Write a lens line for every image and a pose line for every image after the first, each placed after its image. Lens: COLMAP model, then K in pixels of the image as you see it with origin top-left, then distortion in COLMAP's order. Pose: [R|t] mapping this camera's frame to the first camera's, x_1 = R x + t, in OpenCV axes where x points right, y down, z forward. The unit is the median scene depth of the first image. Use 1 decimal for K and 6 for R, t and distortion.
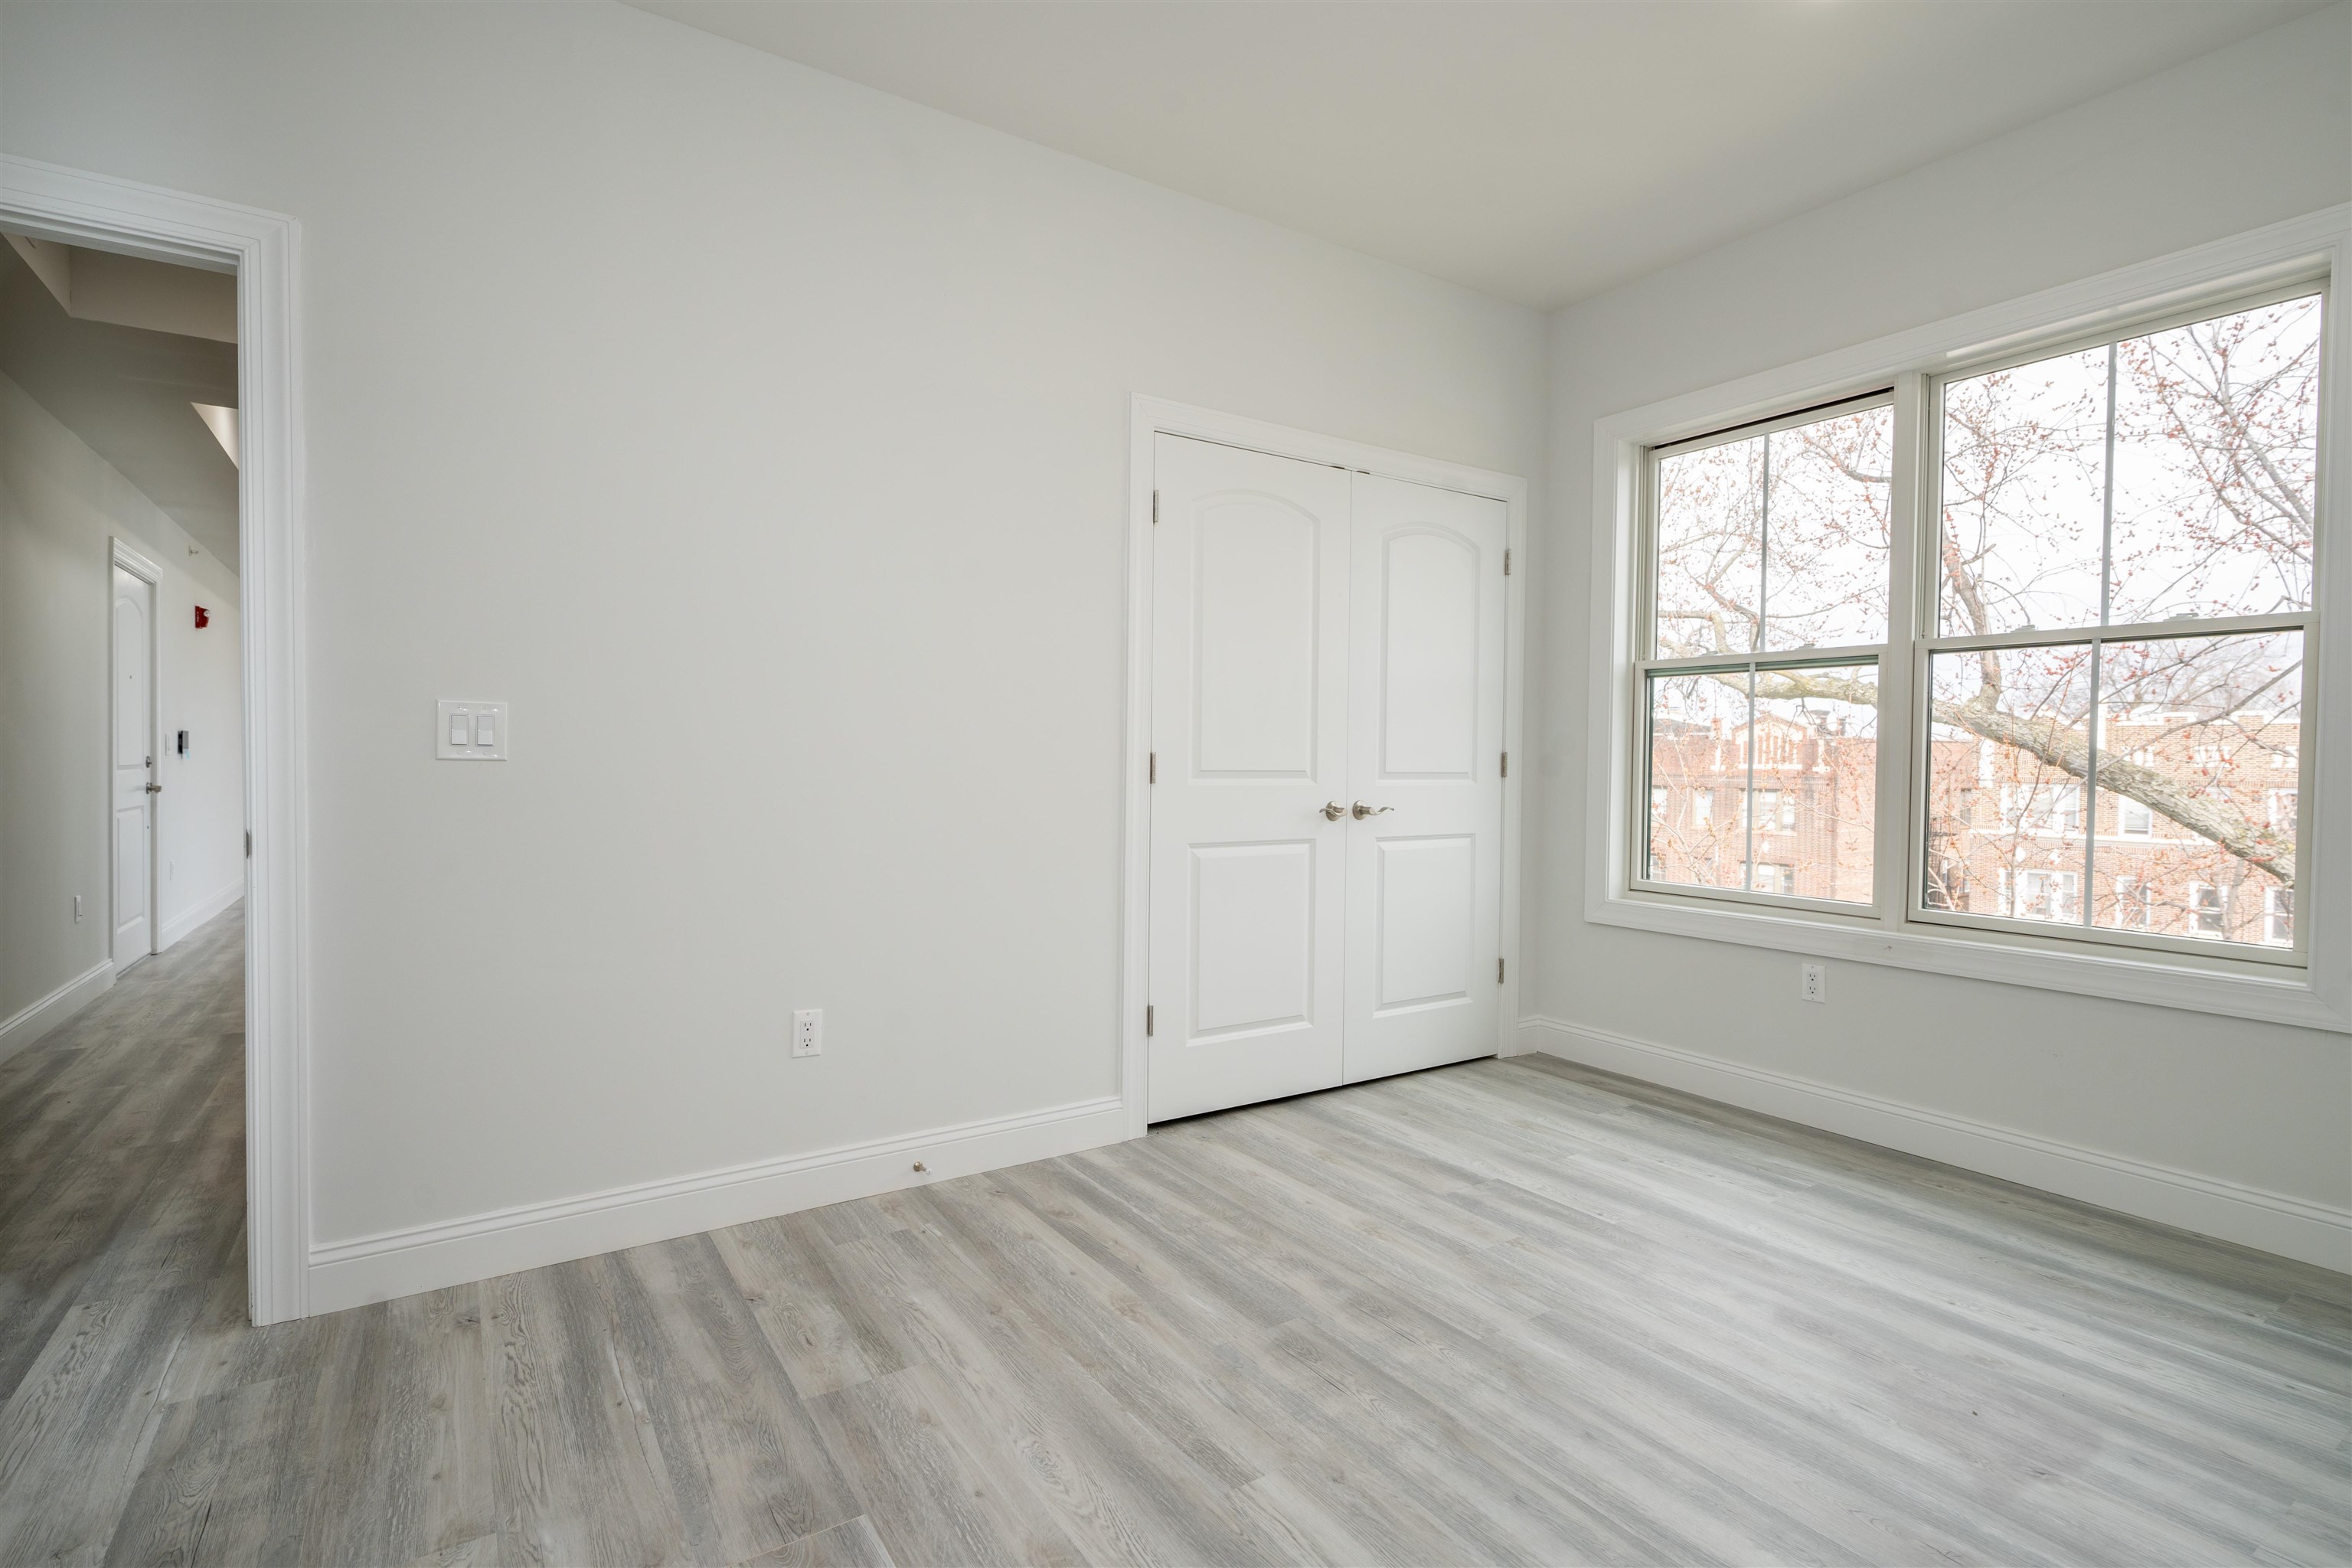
lens RADIAL K [[1140.6, 0, 1172.6], [0, 1140.6, 788.2], [0, 0, 1]] dist [-0.020504, -0.000824]
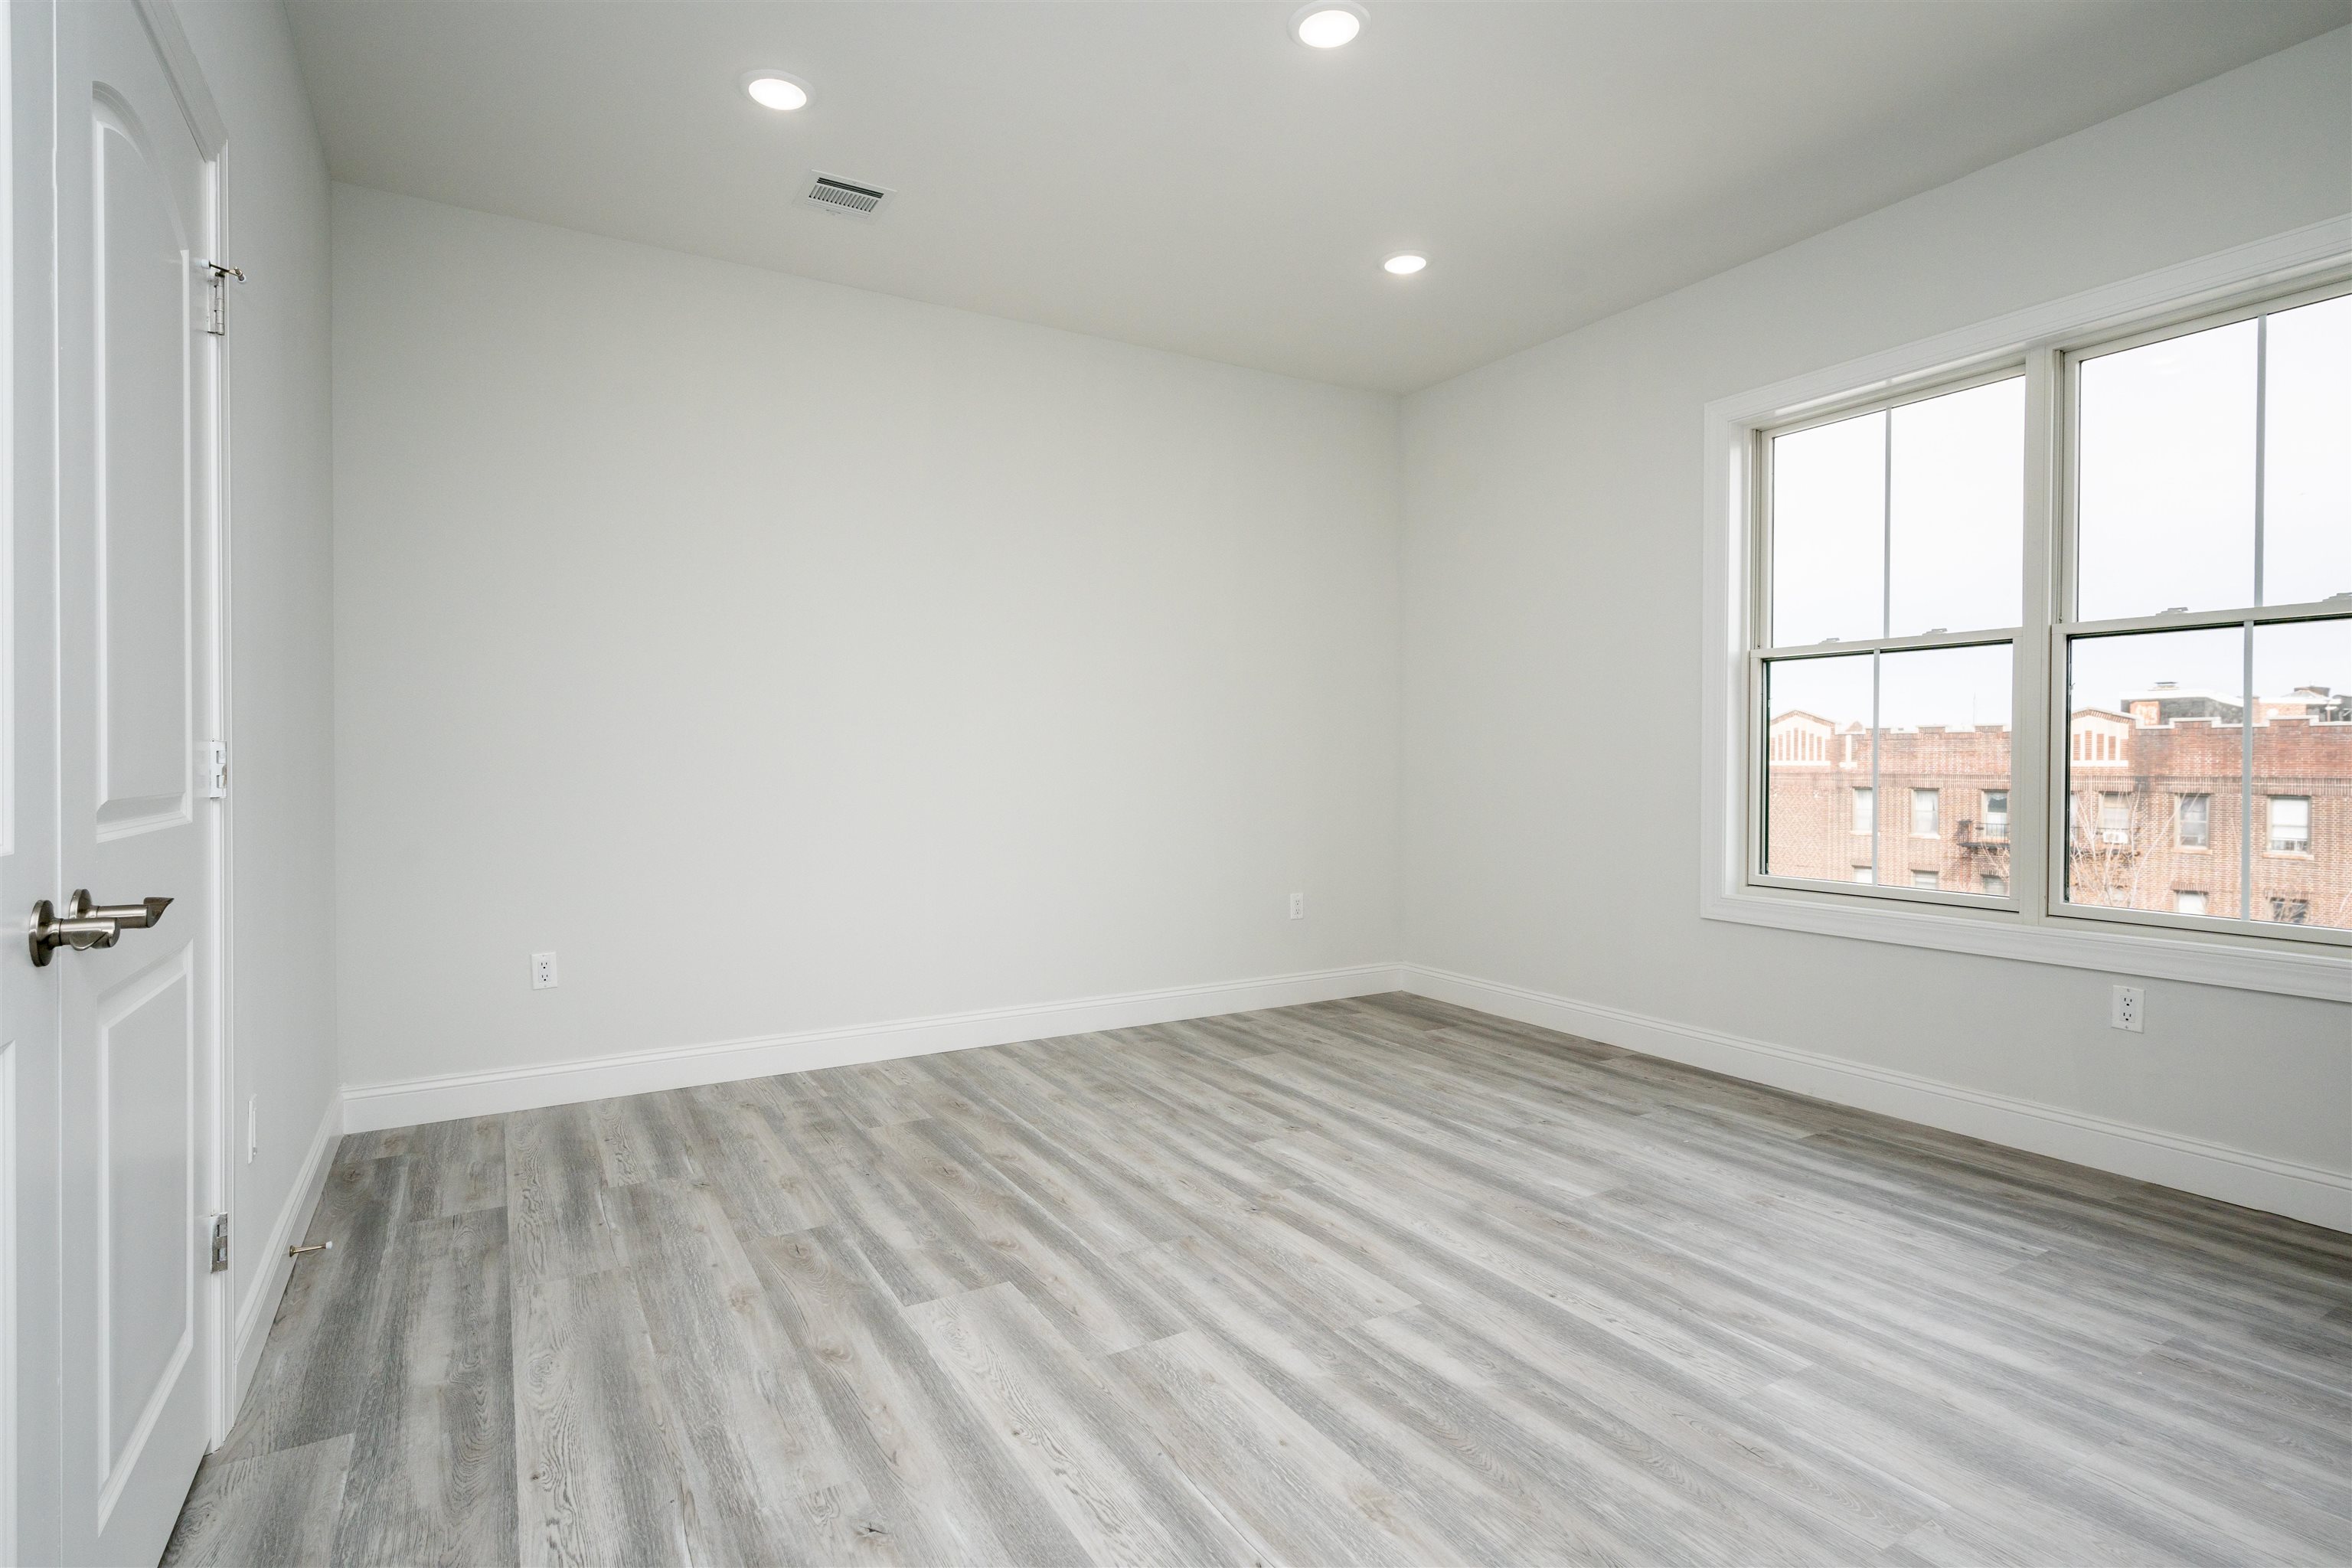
lens RADIAL K [[1140.6, 0, 1183.0], [0, 1140.6, 773.6], [0, 0, 1]] dist [-0.020504, -0.000824]
pose [[0.997132, -0.002586, -0.075640, 0.183580], [0.002064, 0.999974, -0.006974, -0.013899], [0.075656, 0.006797, 0.997111, -0.197952]]
